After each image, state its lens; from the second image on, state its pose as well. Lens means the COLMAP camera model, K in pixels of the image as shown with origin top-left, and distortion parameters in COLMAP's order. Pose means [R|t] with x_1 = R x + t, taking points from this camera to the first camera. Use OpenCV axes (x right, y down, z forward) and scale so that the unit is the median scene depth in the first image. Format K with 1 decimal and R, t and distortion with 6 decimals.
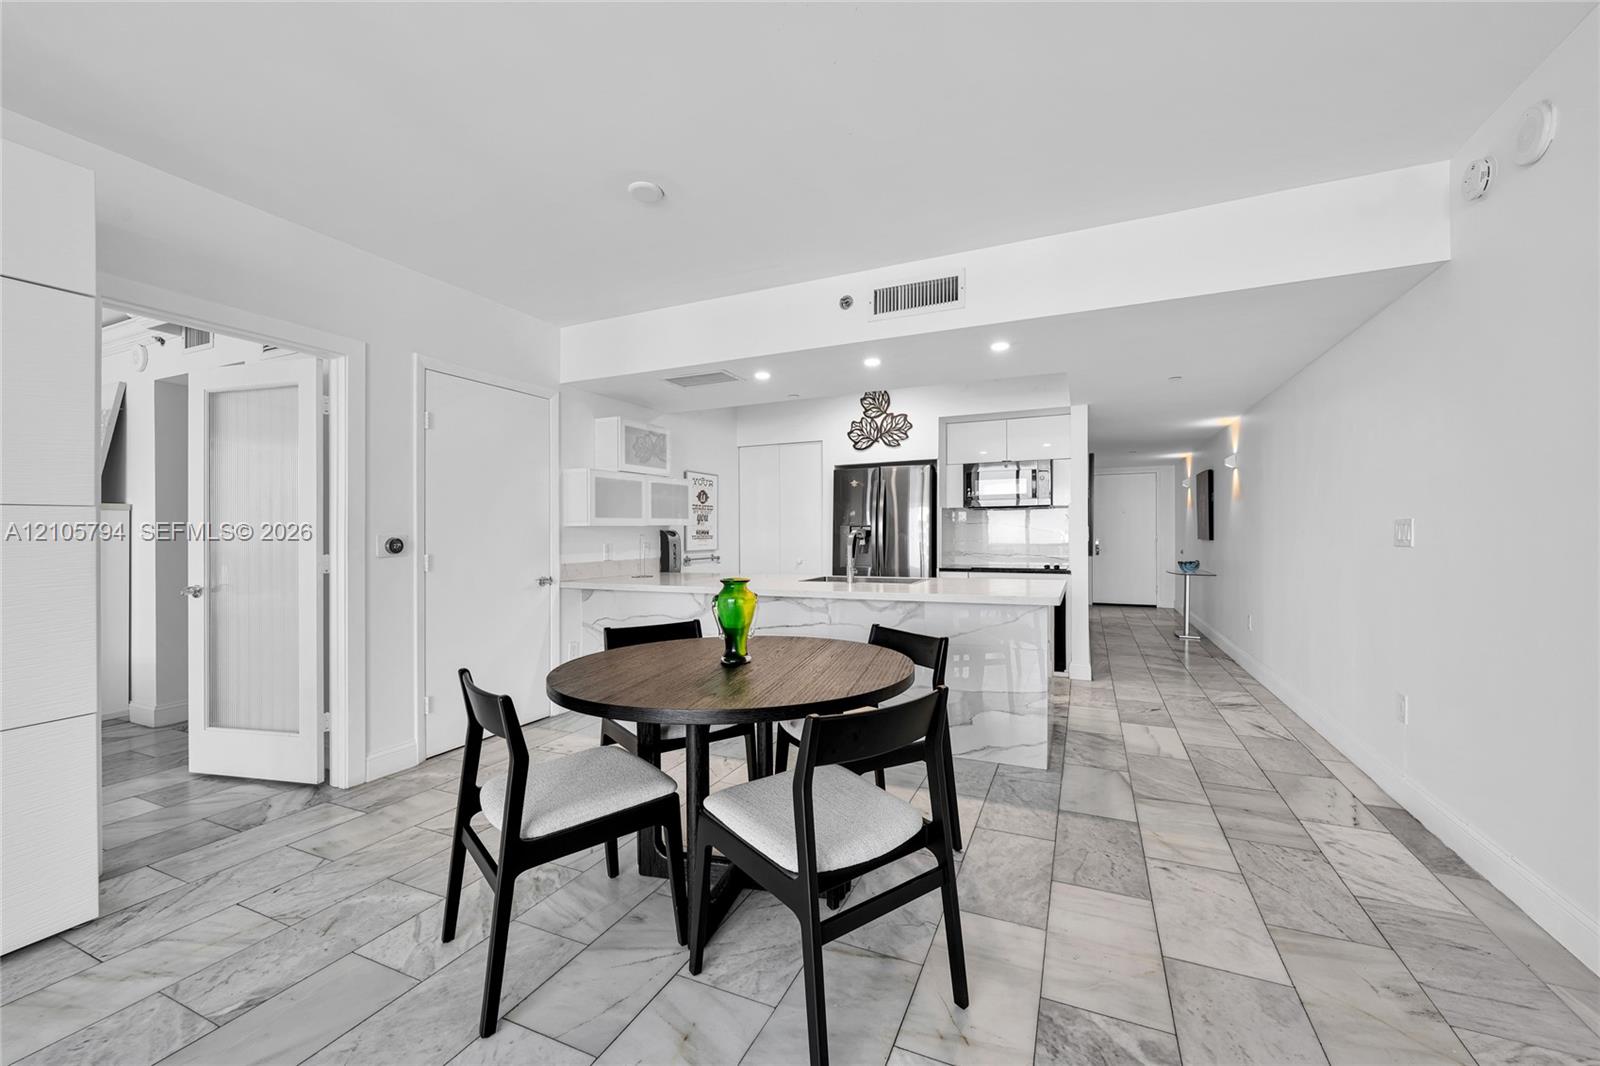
lens RADIAL K [[634.0, 0, 800.0], [0, 634.0, 533.0], [0, 0, 1]] dist [-0.000158, 0.000180]
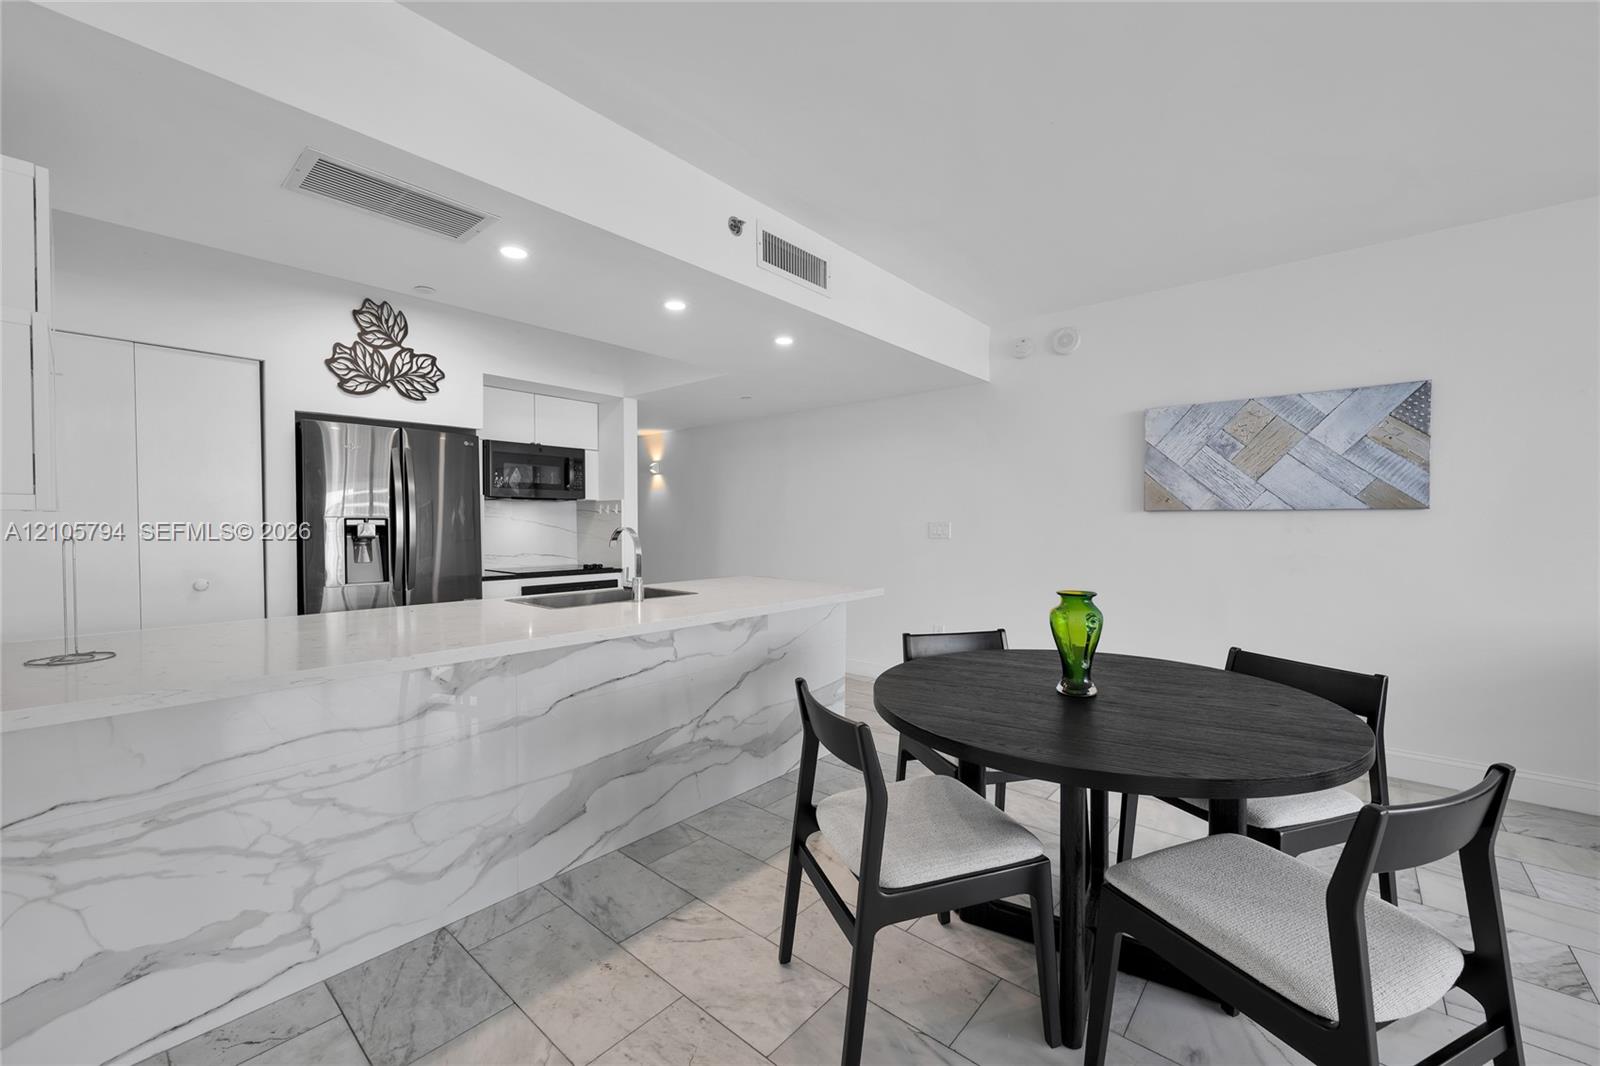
lens RADIAL K [[631.3, 0, 798.8], [0, 631.3, 527.4], [0, 0, 1]] dist [0.000572, 0.000432]
pose [[0.281284, -0.000986, 0.959624, -0.385286], [-0.000245, 0.999999, 0.001100, -0.003633], [-0.959625, -0.000545, 0.281284, 0.438925]]
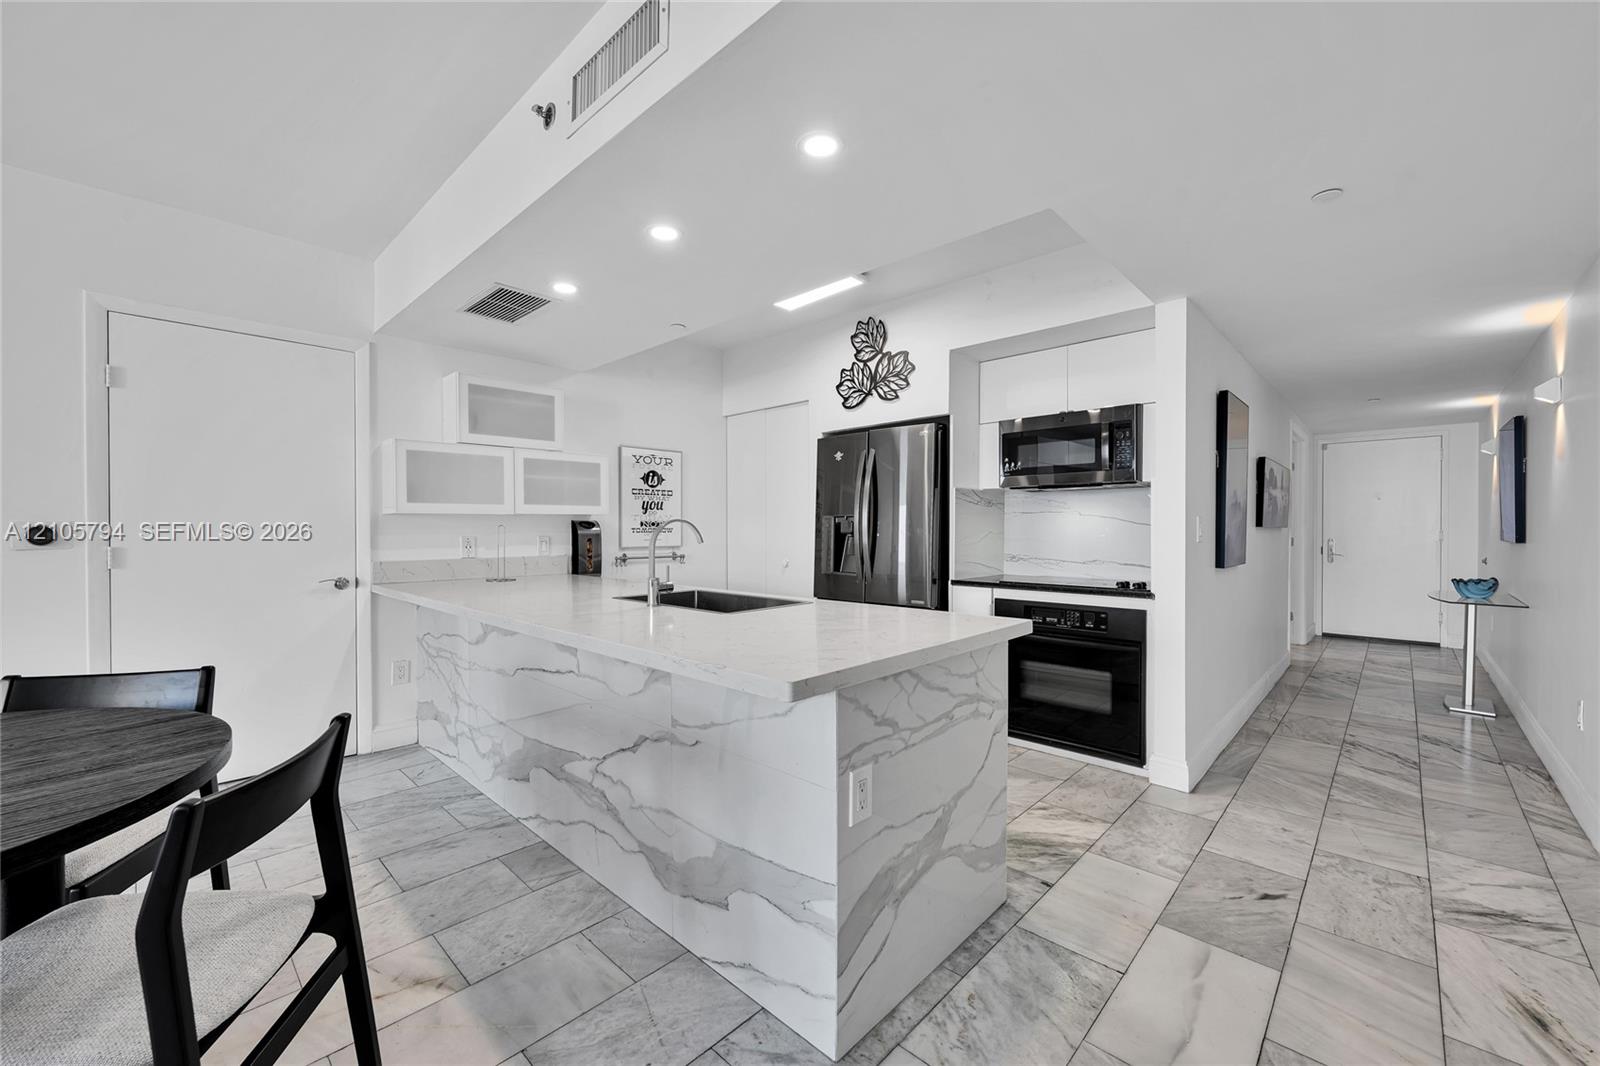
lens RADIAL K [[635.1, 0, 801.0], [0, 635.1, 529.6], [0, 0, 1]] dist [0.002896, -0.000031]
pose [[0.945042, 0.007354, -0.326866, 0.289446], [-0.006076, 0.999969, 0.004931, 0.000807], [0.326893, -0.002674, 0.945058, 0.327344]]
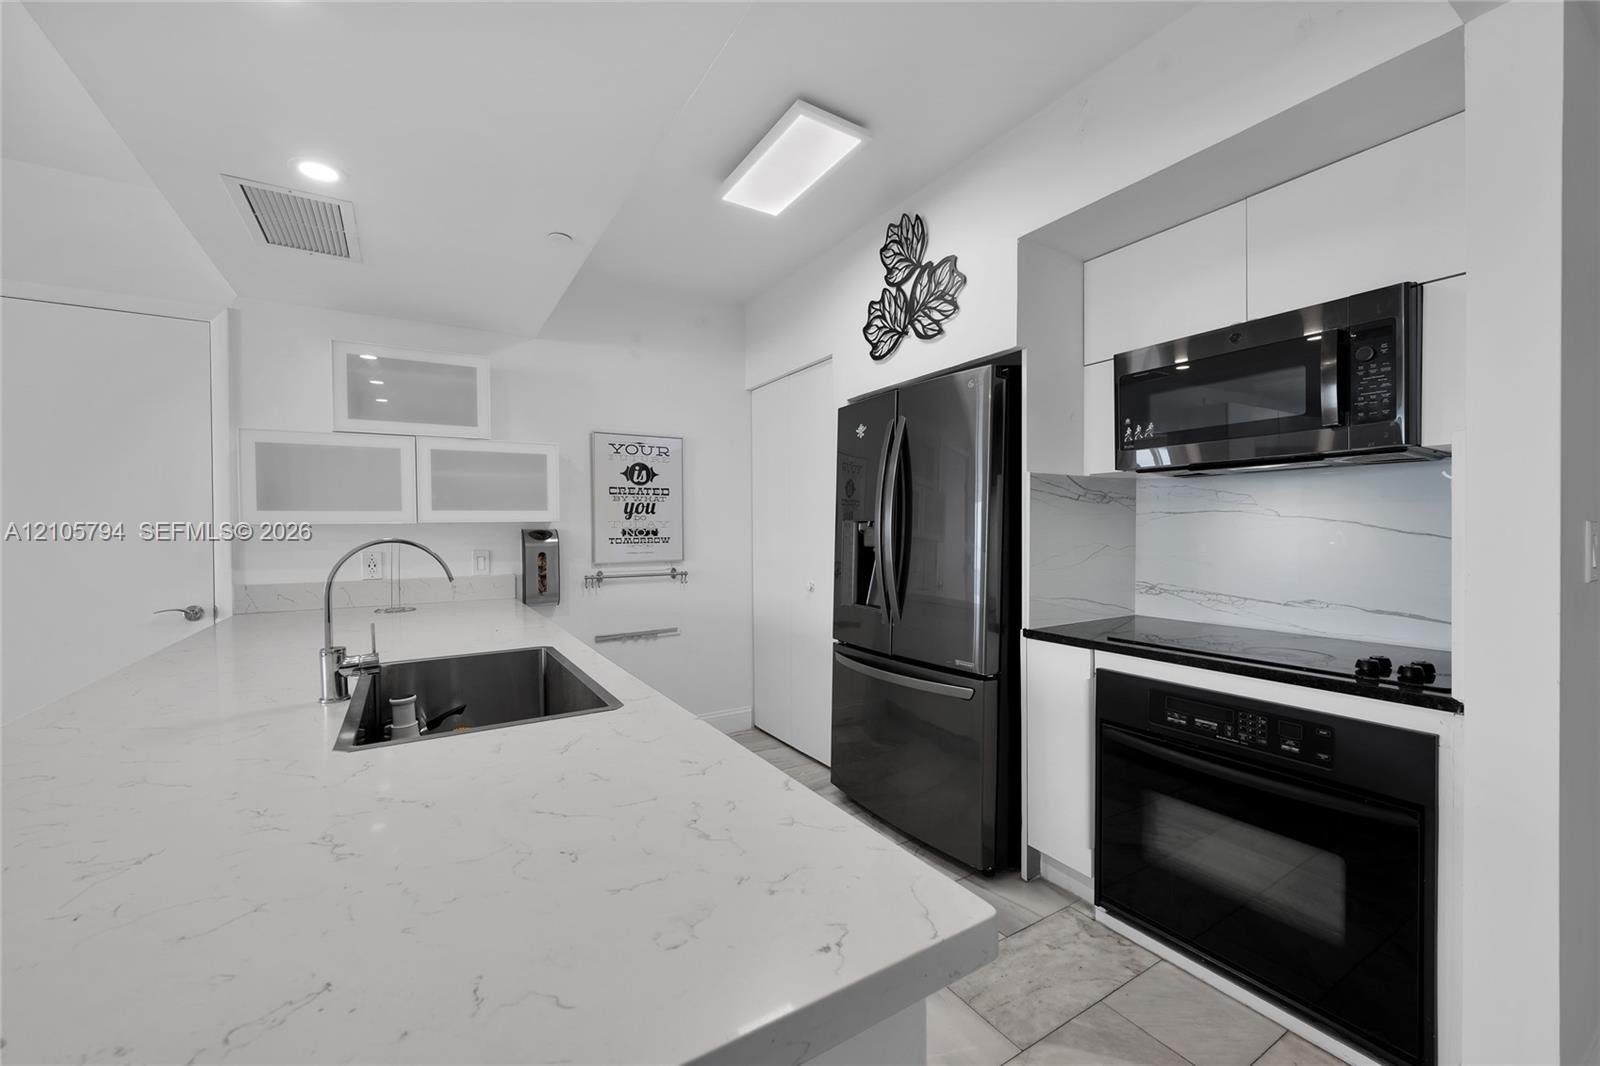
lens RADIAL K [[634.0, 0, 800.0], [0, 634.0, 533.0], [0, 0, 1]] dist [-0.000158, 0.000180]
pose [[0.831602, 0.006712, -0.555331, 0.323262], [0.000983, 0.999908, 0.013557, -0.008931], [0.555371, -0.011820, 0.831519, 0.602895]]
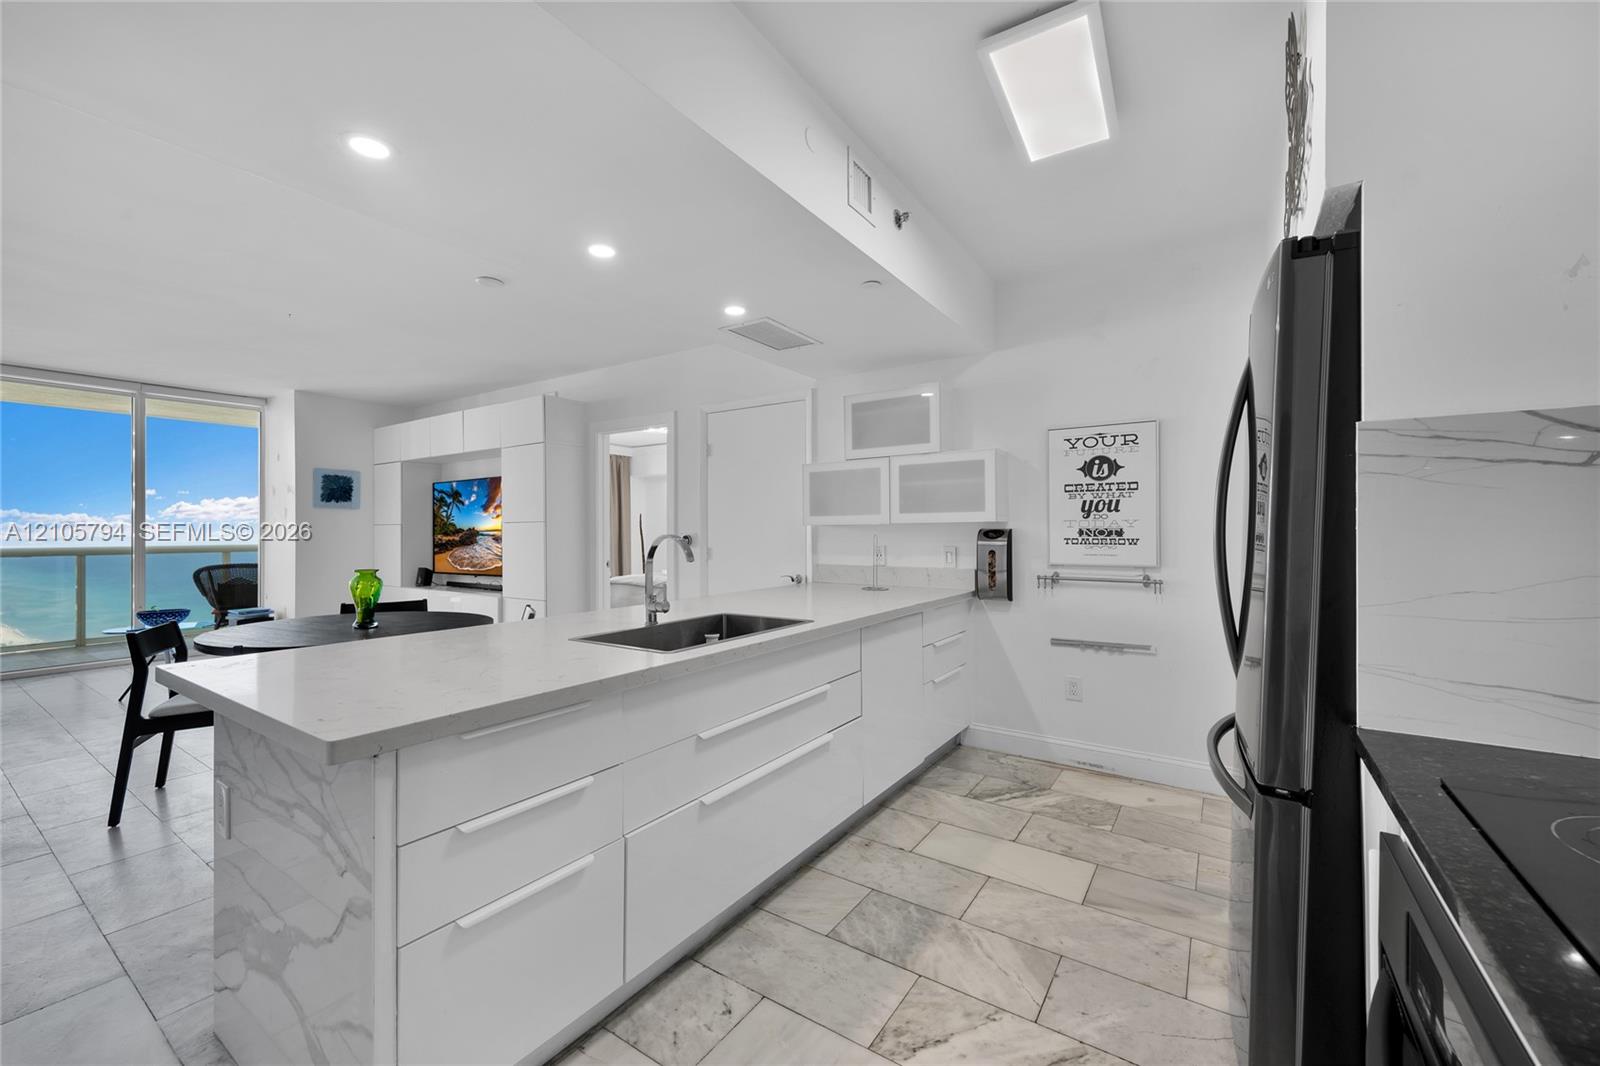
lens RADIAL K [[634.0, 0, 800.0], [0, 634.0, 533.0], [0, 0, 1]] dist [-0.000158, 0.000180]
pose [[-0.151504, 0.013746, -0.988361, 0.446878], [0.007007, 0.999893, 0.012832, -0.009936], [0.988432, -0.004981, -0.151584, 0.857937]]
